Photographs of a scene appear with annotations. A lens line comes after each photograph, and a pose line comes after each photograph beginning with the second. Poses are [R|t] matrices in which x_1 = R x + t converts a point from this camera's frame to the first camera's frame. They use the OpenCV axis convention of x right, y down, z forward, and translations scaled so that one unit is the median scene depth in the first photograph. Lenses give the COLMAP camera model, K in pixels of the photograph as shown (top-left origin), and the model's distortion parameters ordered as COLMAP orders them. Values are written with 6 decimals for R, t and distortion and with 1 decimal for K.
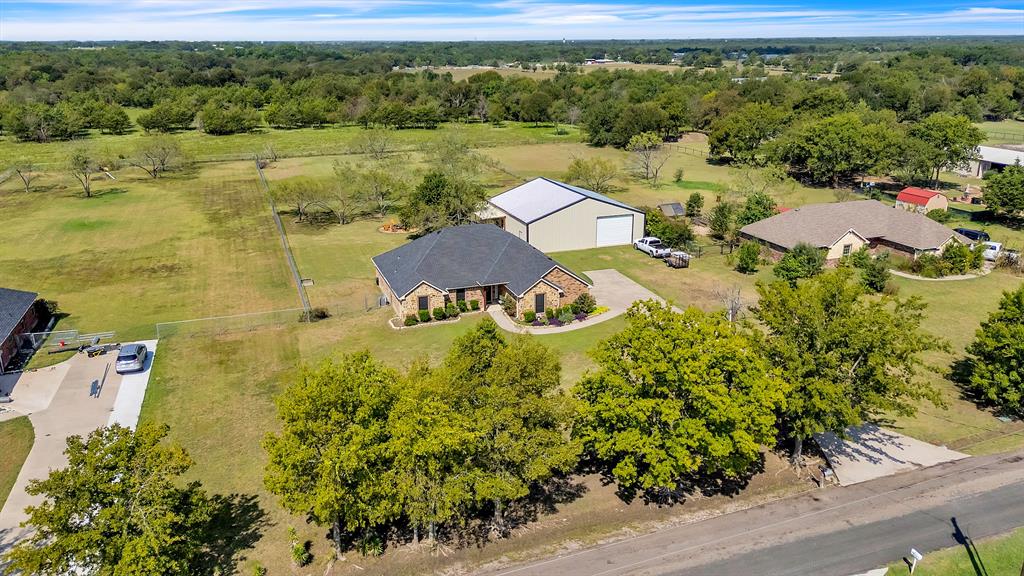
lens RADIAL K [[755.6, 0, 512.0], [0, 755.6, 288.0], [0, 0, 1]] dist [0.065412, -0.064866]
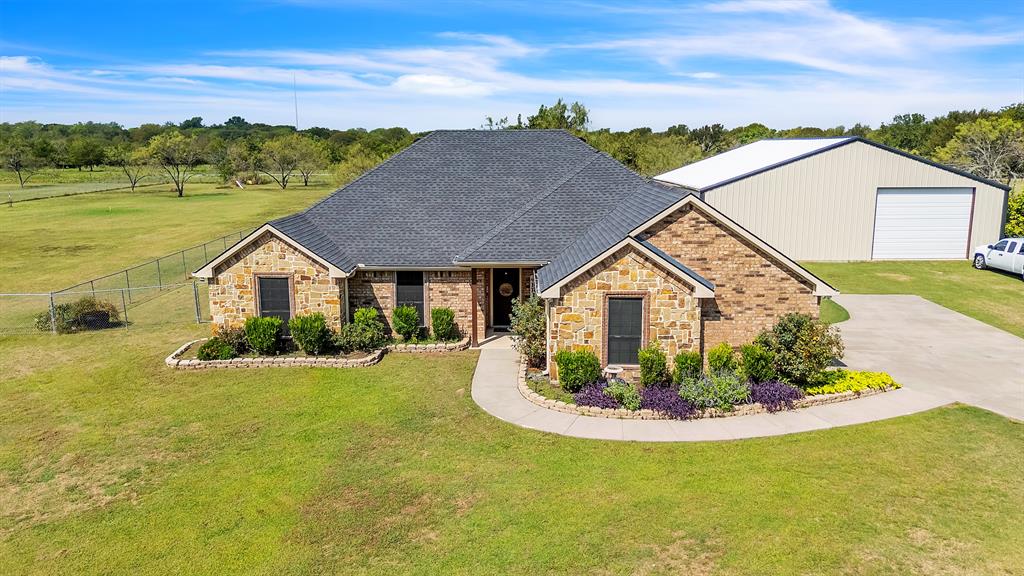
lens RADIAL K [[755.6, 0, 512.0], [0, 755.6, 288.0], [0, 0, 1]] dist [0.065412, -0.064866]
pose [[0.937322, 0.066877, -0.341987, 0.092804], [-0.106743, 0.989336, -0.099093, 0.037115], [0.331713, 0.129387, 0.934465, 0.708590]]
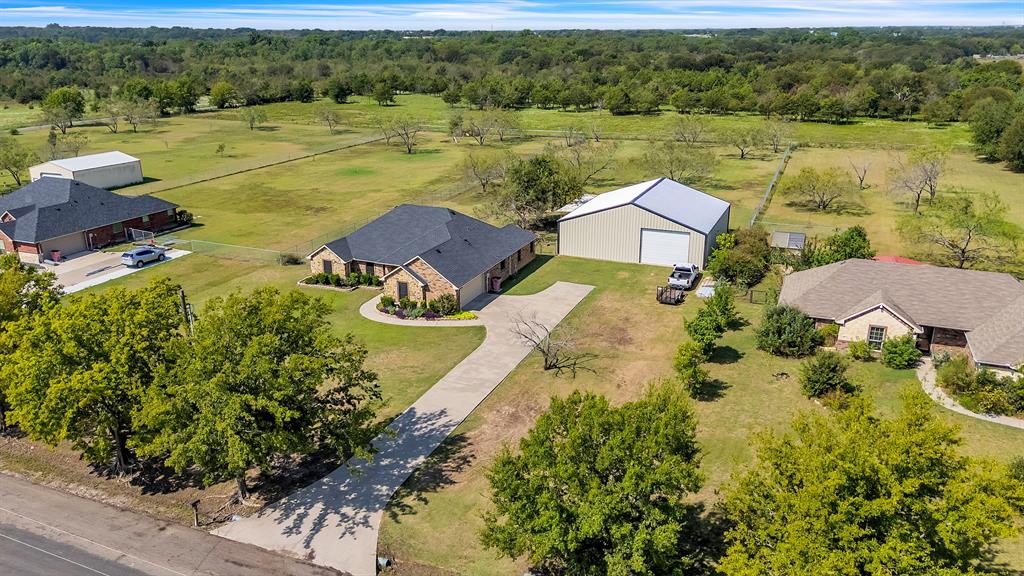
lens RADIAL K [[755.6, 0, 512.0], [0, 755.6, 288.0], [0, 0, 1]] dist [0.065412, -0.064866]
pose [[0.738789, 0.218328, -0.637592, 0.746746], [-0.208142, 0.973738, 0.092254, -0.101349], [0.640990, 0.064554, 0.764830, 0.345611]]
